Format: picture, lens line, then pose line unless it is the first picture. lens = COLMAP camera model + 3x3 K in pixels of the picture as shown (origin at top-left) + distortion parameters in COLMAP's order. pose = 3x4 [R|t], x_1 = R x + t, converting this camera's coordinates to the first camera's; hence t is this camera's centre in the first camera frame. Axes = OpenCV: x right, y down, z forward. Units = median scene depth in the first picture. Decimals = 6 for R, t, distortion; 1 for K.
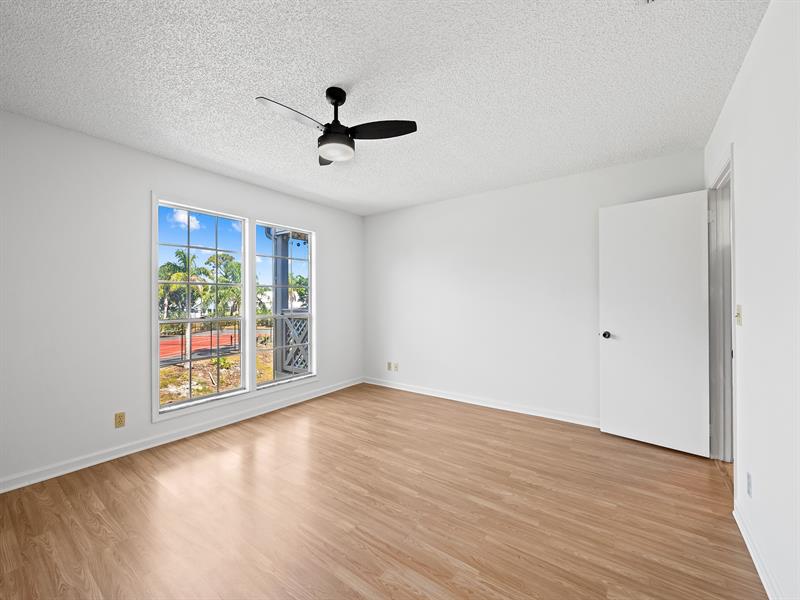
lens RADIAL K [[326.8, 0, 400.0], [0, 326.8, 300.0], [0, 0, 1]] dist [-0.000367, -0.000267]
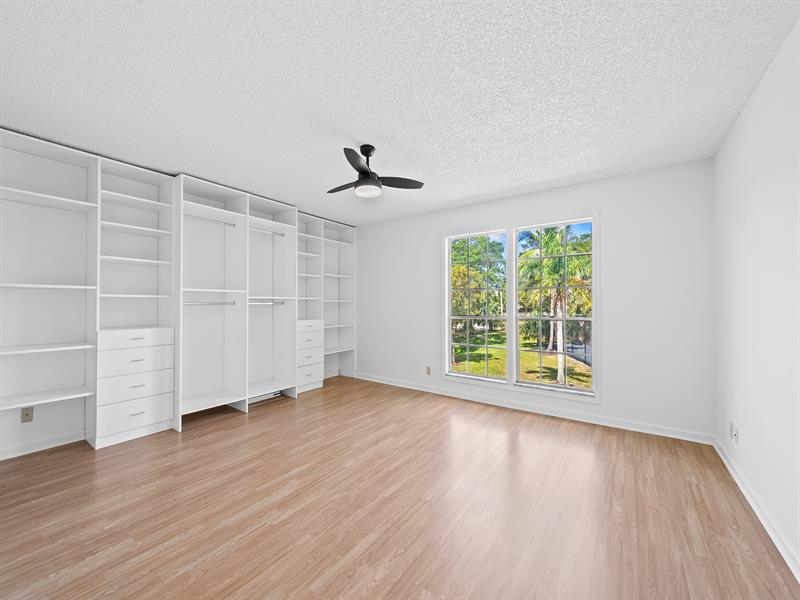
lens RADIAL K [[321.1, 0, 400.0], [0, 321.1, 300.0], [0, 0, 1]] dist [-0.000818, -0.000119]
pose [[0.006968, 0.000325, -0.999976, 0.920726], [-0.003684, 0.999993, 0.000299, -0.002091], [0.999969, 0.003682, 0.006969, 0.932197]]
